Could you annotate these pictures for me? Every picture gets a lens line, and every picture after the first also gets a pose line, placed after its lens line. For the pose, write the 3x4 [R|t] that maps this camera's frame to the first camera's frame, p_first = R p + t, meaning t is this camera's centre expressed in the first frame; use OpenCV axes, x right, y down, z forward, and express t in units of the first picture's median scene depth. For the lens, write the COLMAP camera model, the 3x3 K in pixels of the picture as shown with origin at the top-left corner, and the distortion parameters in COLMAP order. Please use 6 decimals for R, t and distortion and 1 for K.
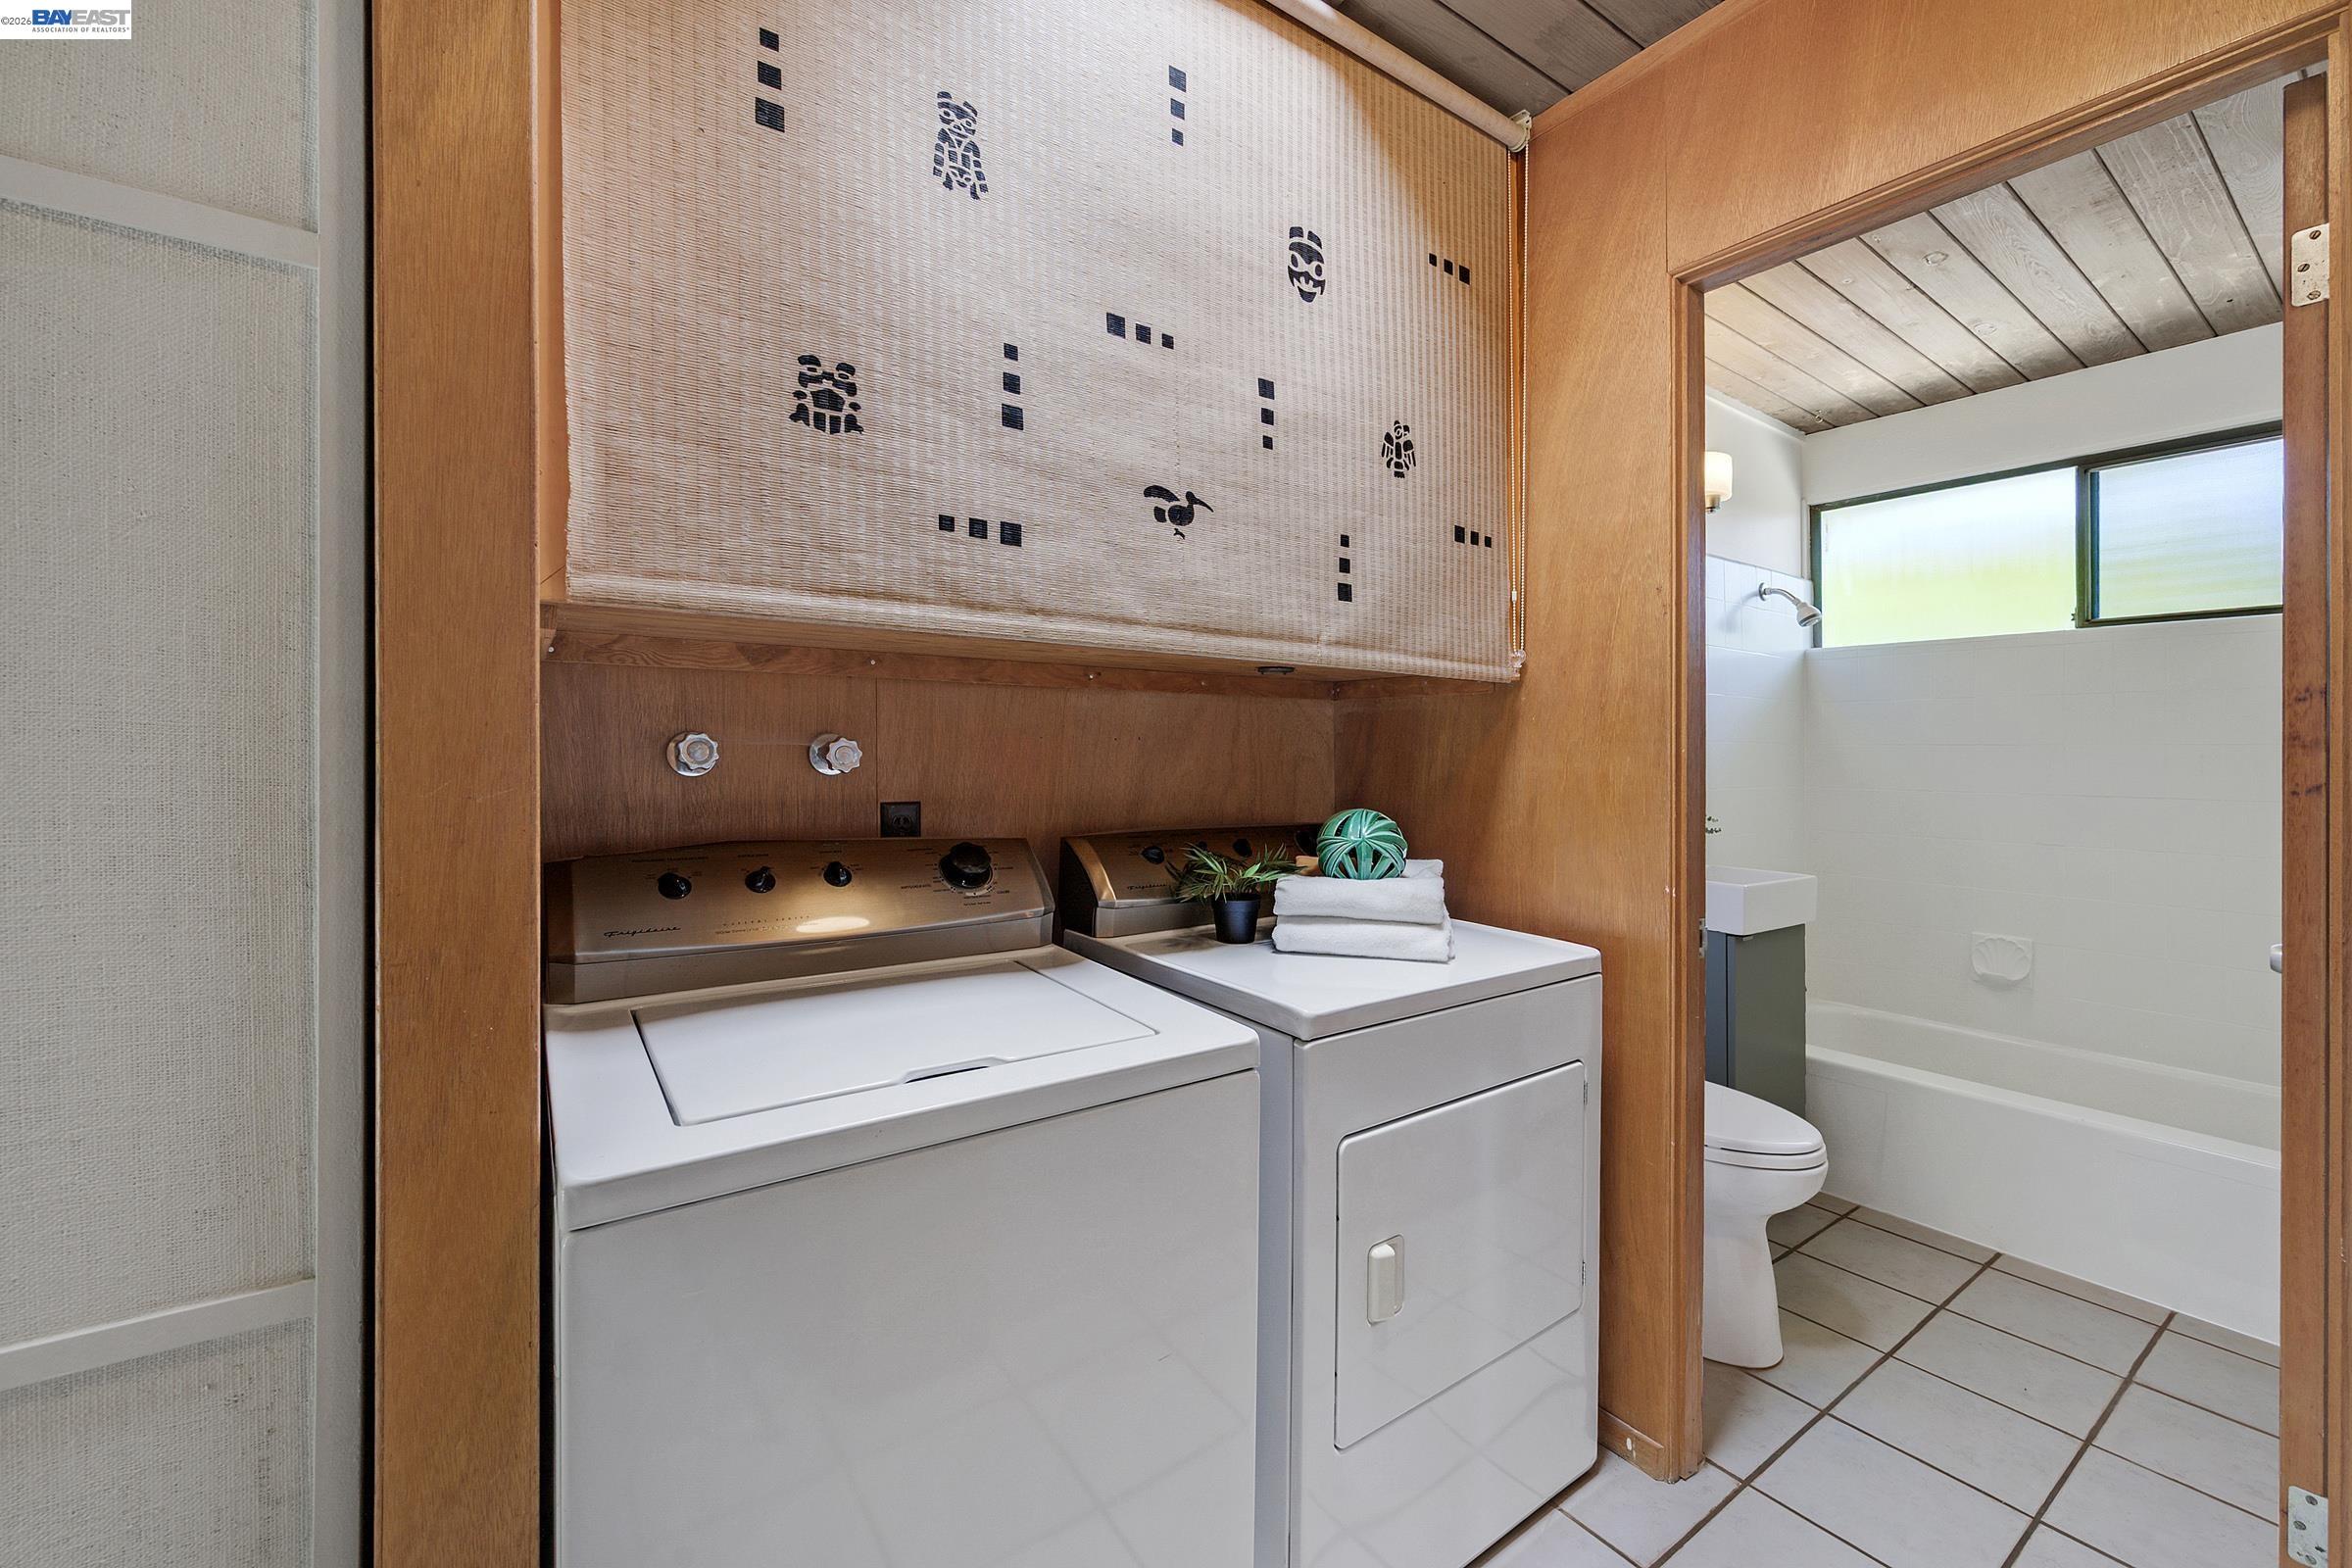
lens RADIAL K [[933.0, 0, 1187.8], [0, 933.0, 762.3], [0, 0, 1]] dist [-0.008768, 0.001416]
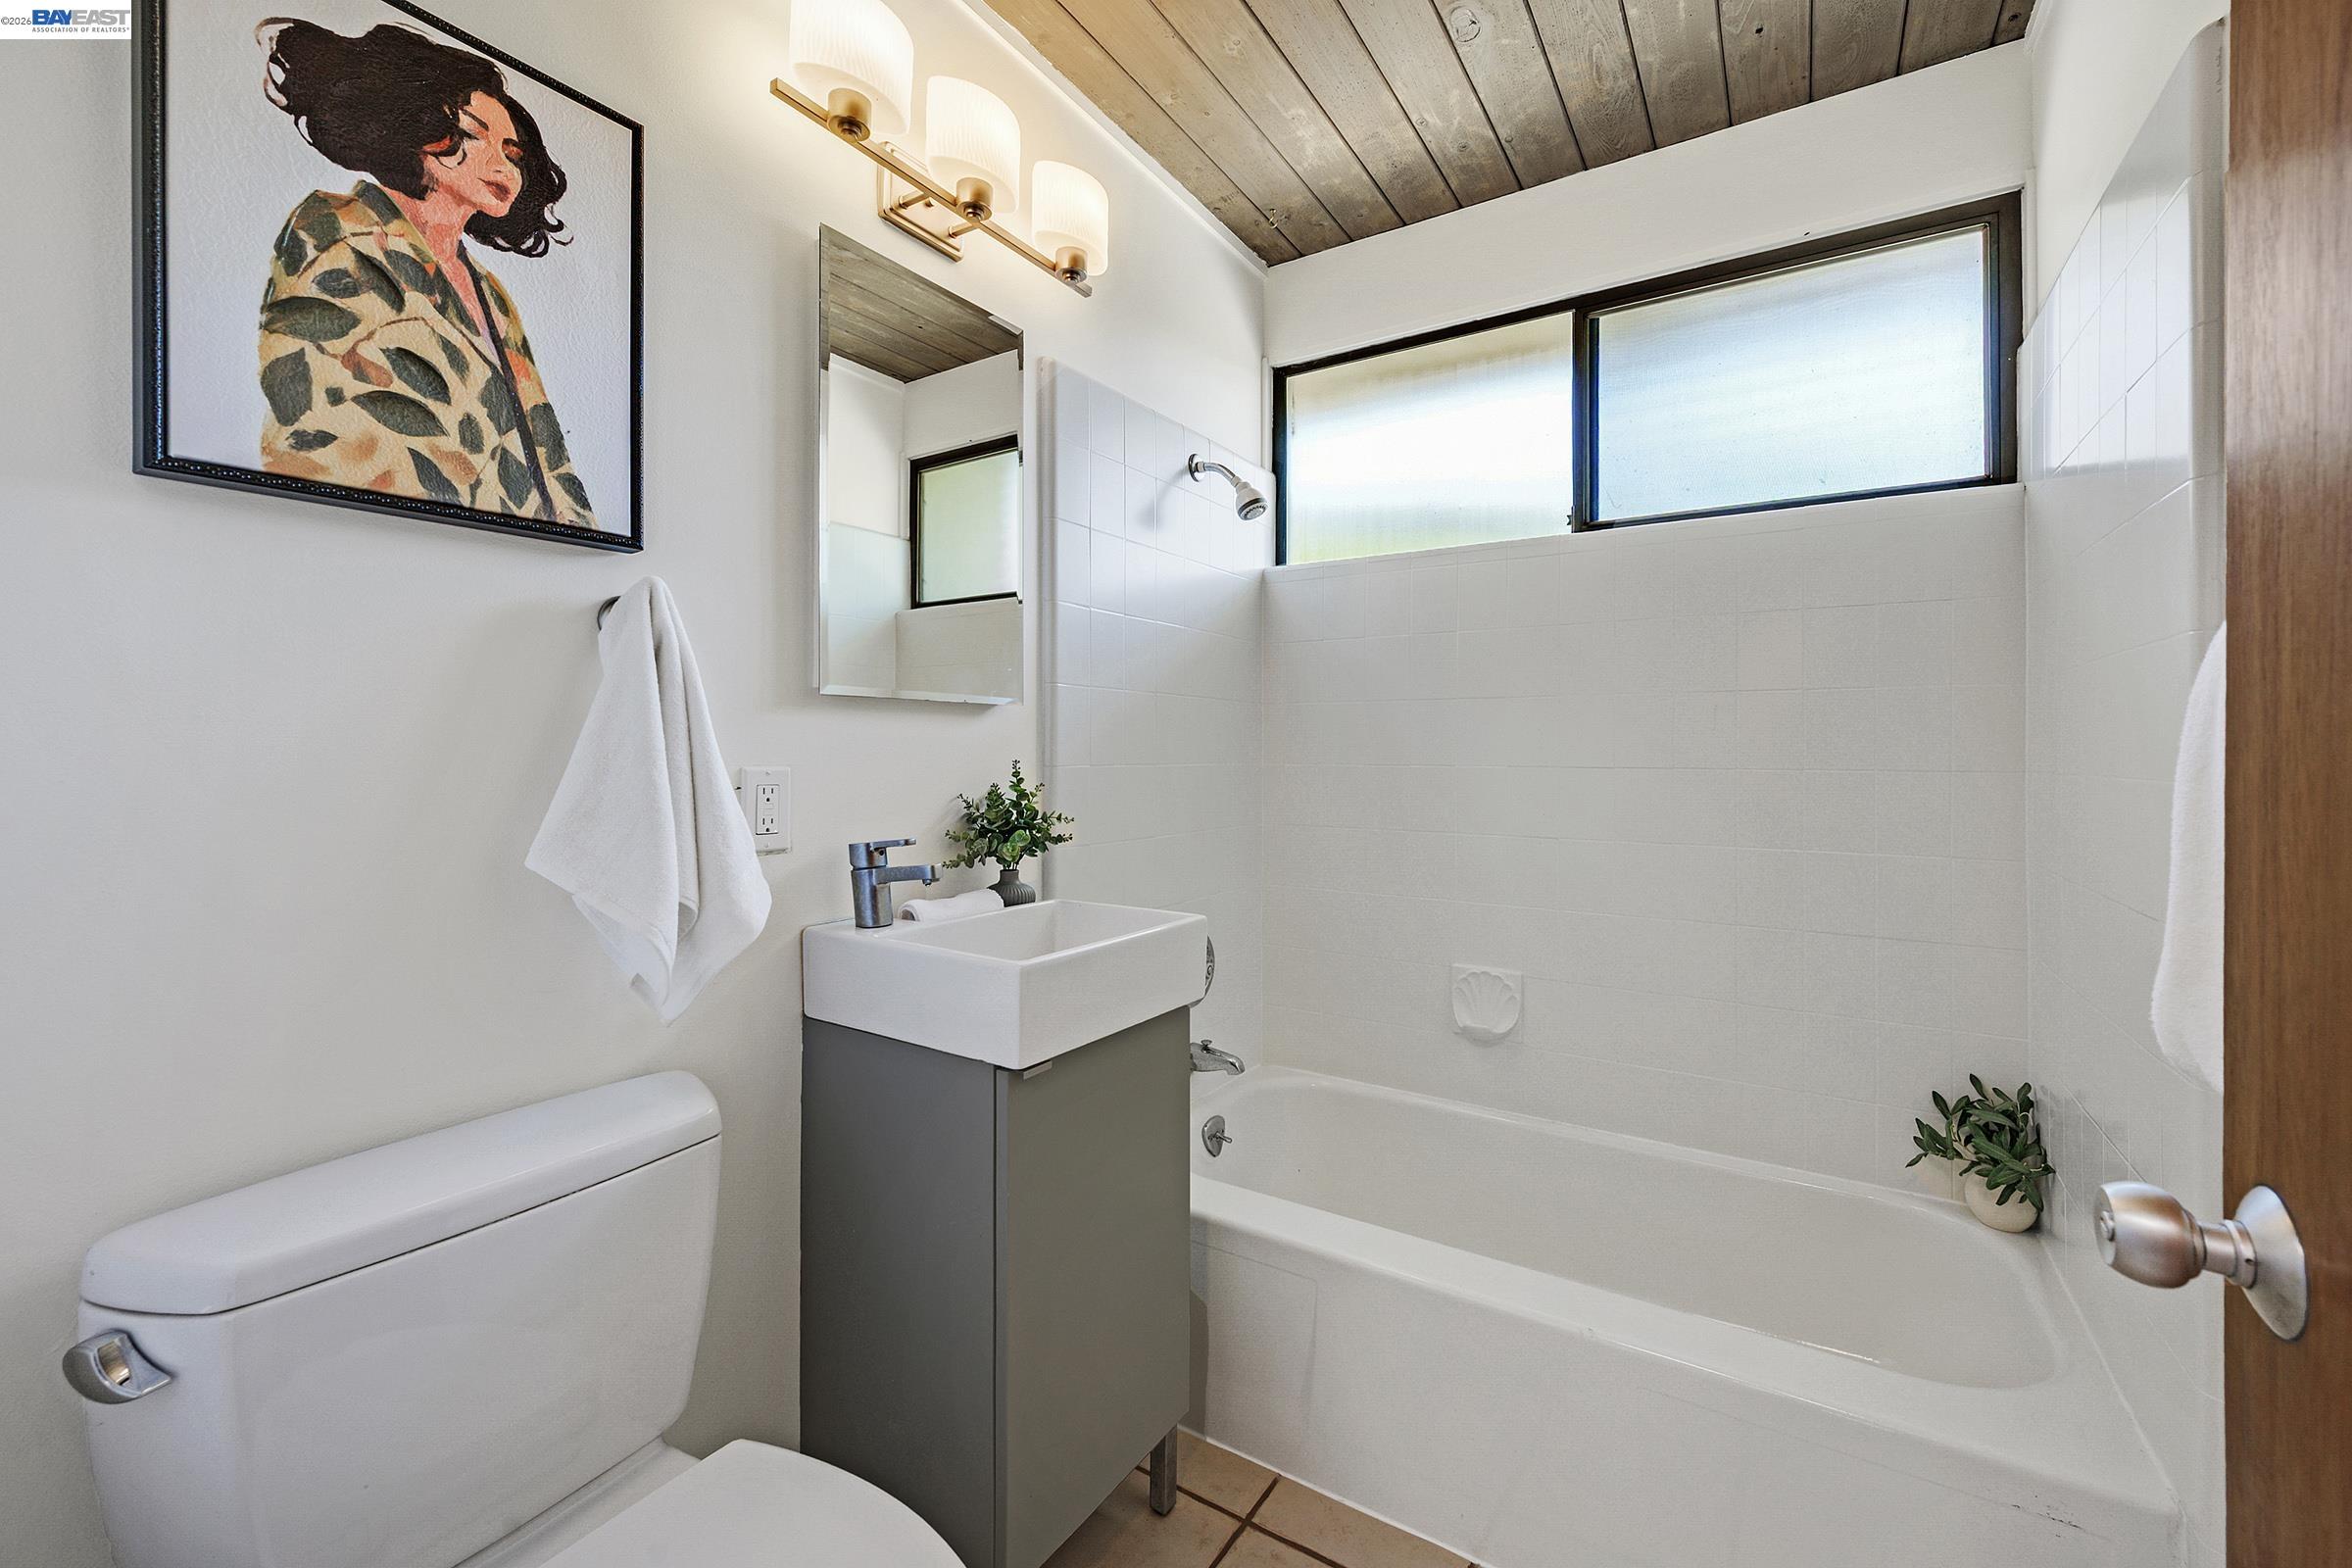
lens RADIAL K [[933.0, 0, 1169.9], [0, 933.0, 775.7], [0, 0, 1]] dist [-0.008768, 0.001416]
pose [[0.931719, -0.008979, 0.363070, 0.387642], [0.001852, 0.999799, 0.019972, 0.022411], [-0.363176, -0.017936, 0.931548, 0.418681]]
